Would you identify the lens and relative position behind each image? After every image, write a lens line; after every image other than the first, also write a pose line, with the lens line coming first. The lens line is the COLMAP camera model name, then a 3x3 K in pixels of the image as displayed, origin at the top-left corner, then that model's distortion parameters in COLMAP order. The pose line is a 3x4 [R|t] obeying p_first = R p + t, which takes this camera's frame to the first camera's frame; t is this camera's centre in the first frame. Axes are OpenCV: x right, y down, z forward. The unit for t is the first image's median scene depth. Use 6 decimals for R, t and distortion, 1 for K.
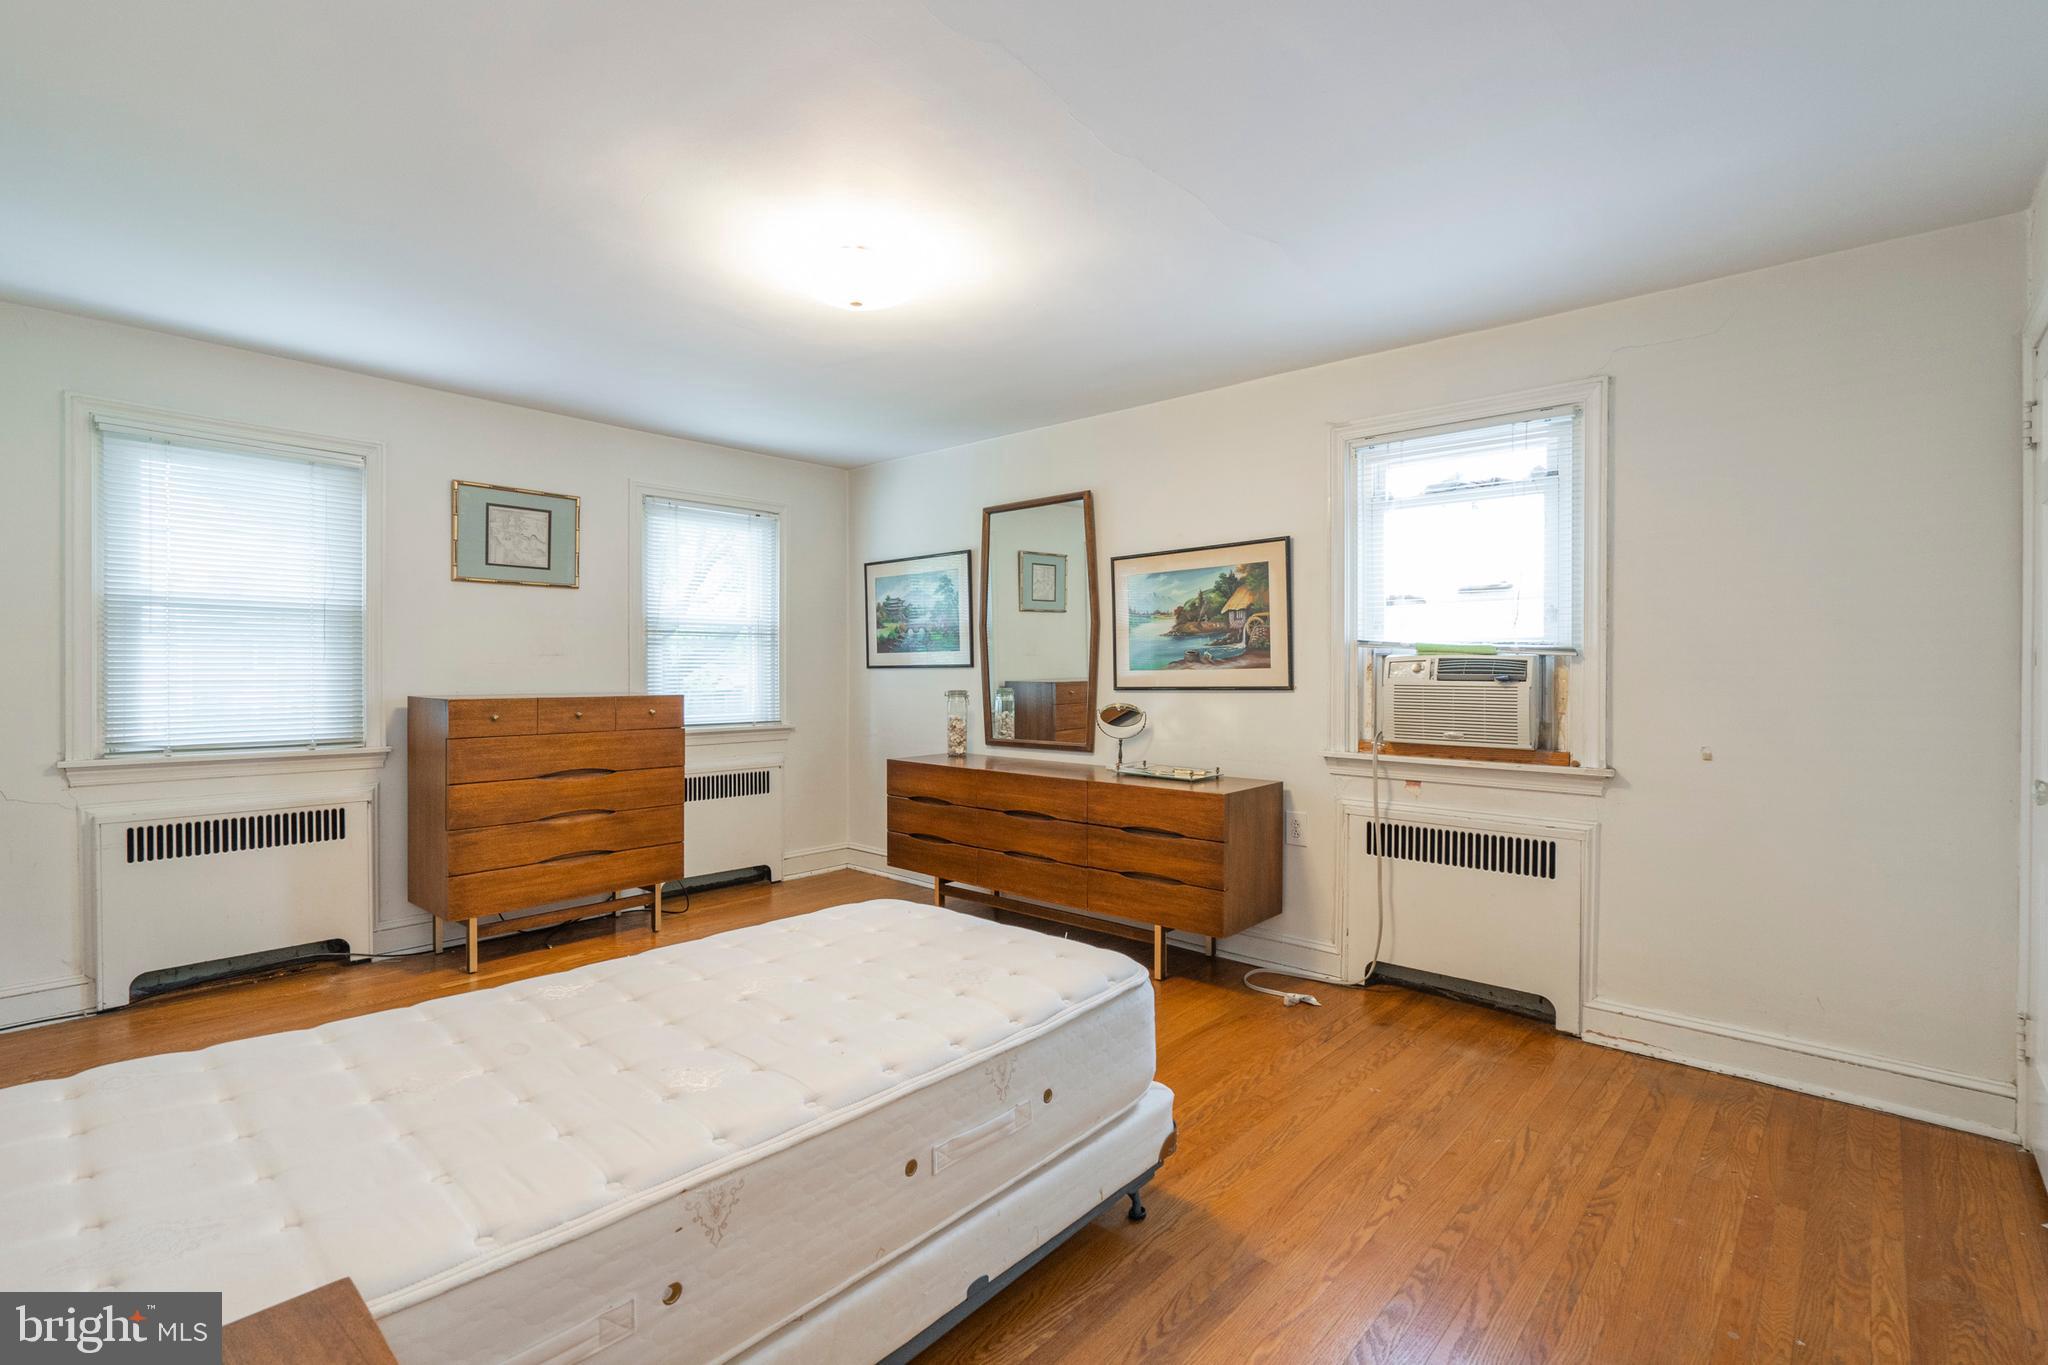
lens RADIAL K [[930.5, 0, 1021.7], [0, 930.5, 674.6], [0, 0, 1]] dist [-0.000411, 0.000201]
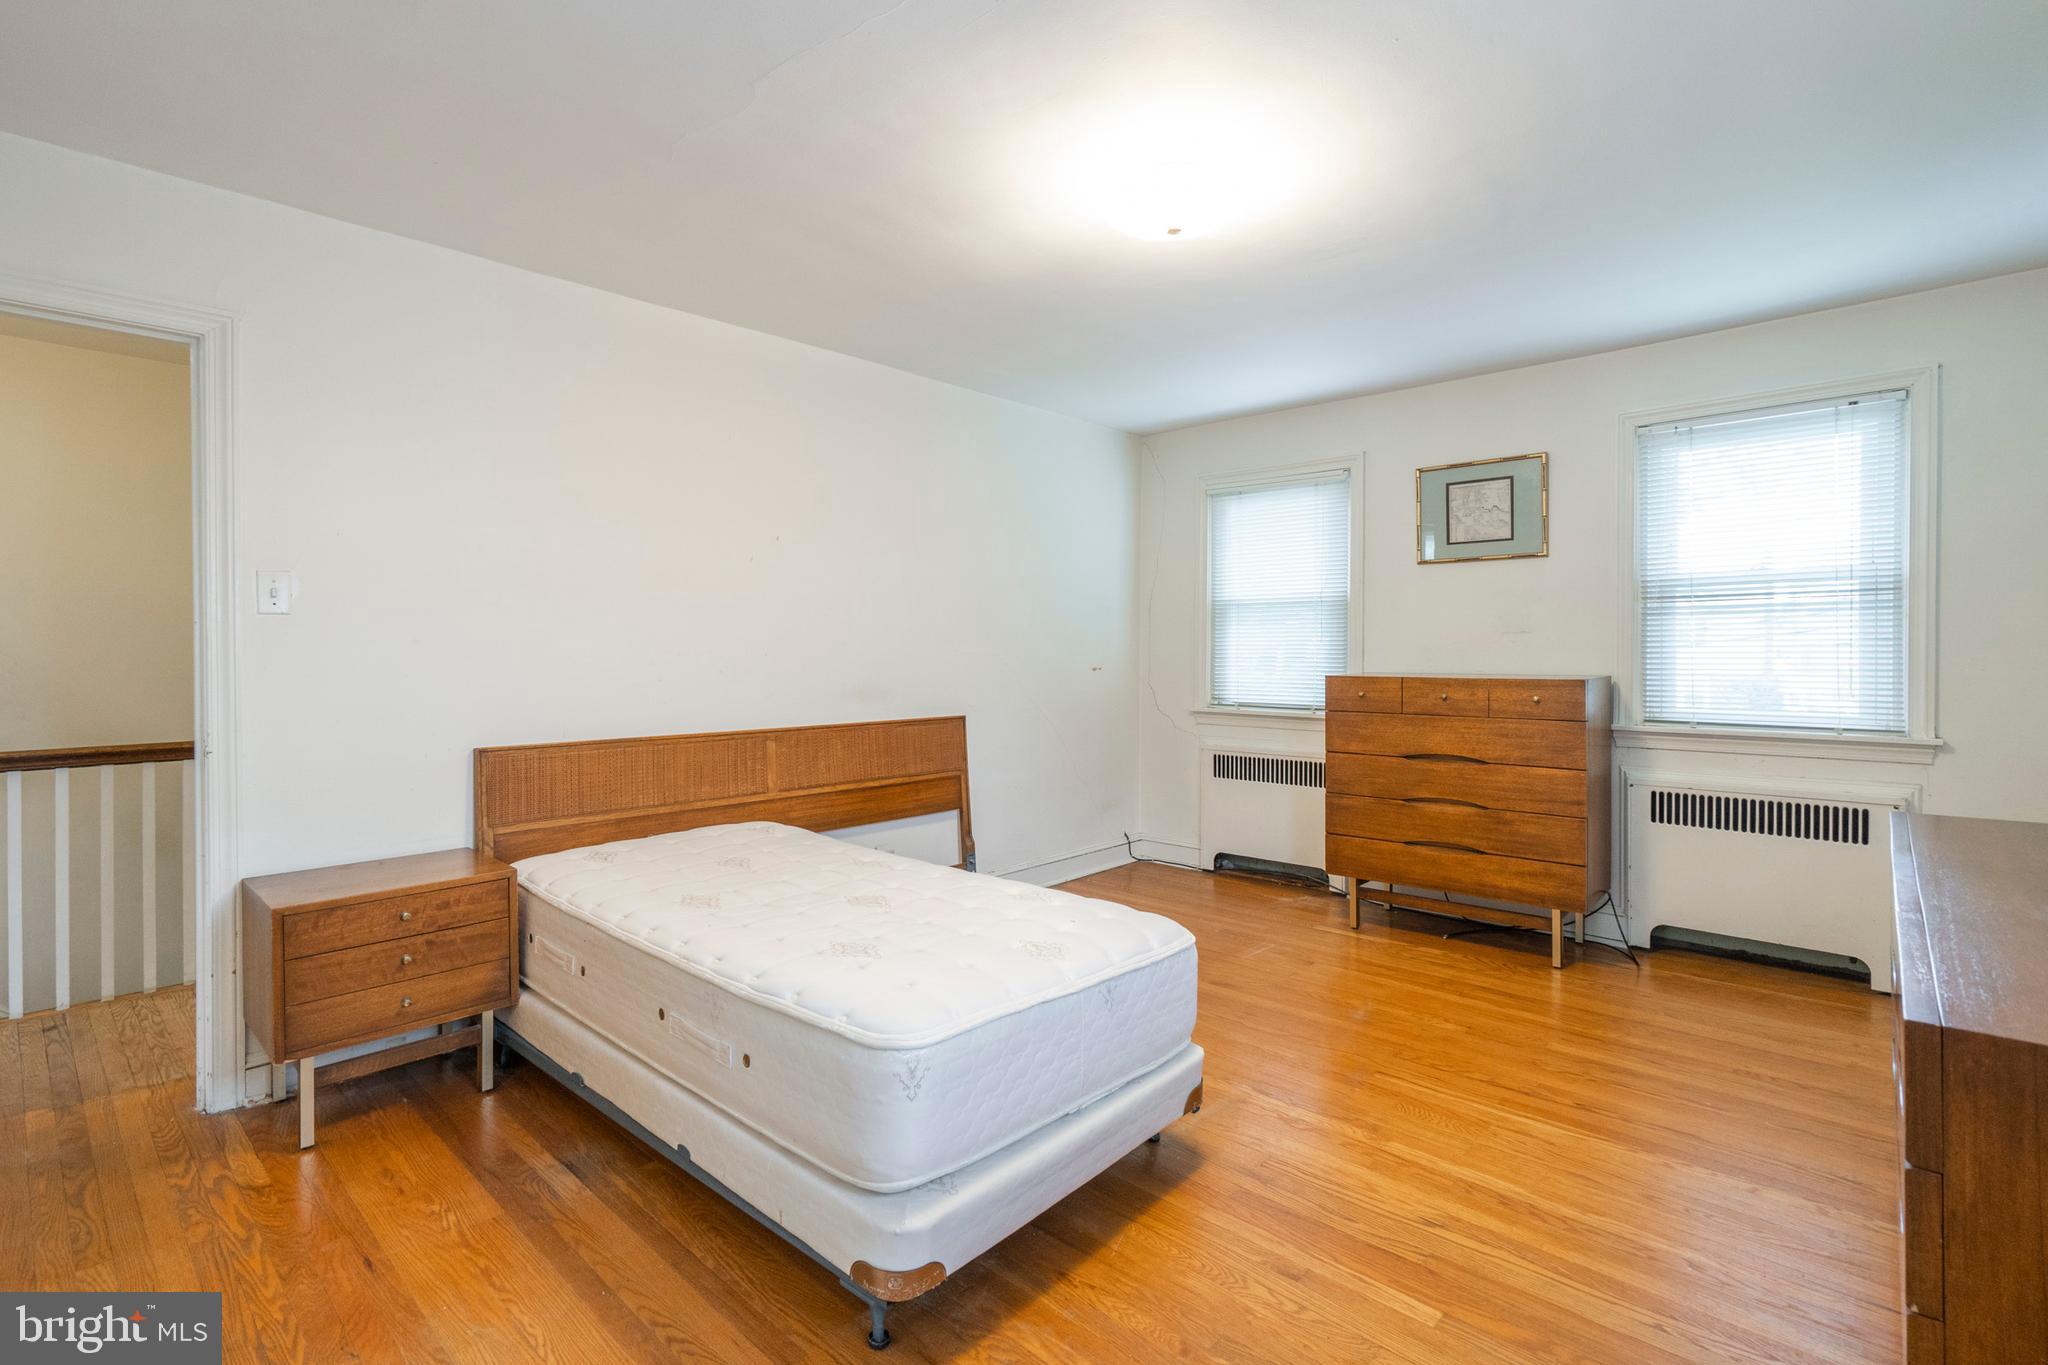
lens RADIAL K [[937.2, 0, 1023.3], [0, 937.2, 651.7], [0, 0, 1]] dist [-0.014833, -0.000214]
pose [[-0.012323, -0.002702, -0.999920, 0.442200], [-0.004451, 0.999987, -0.002647, 0.002554], [0.999914, 0.004418, -0.012335, 0.552942]]
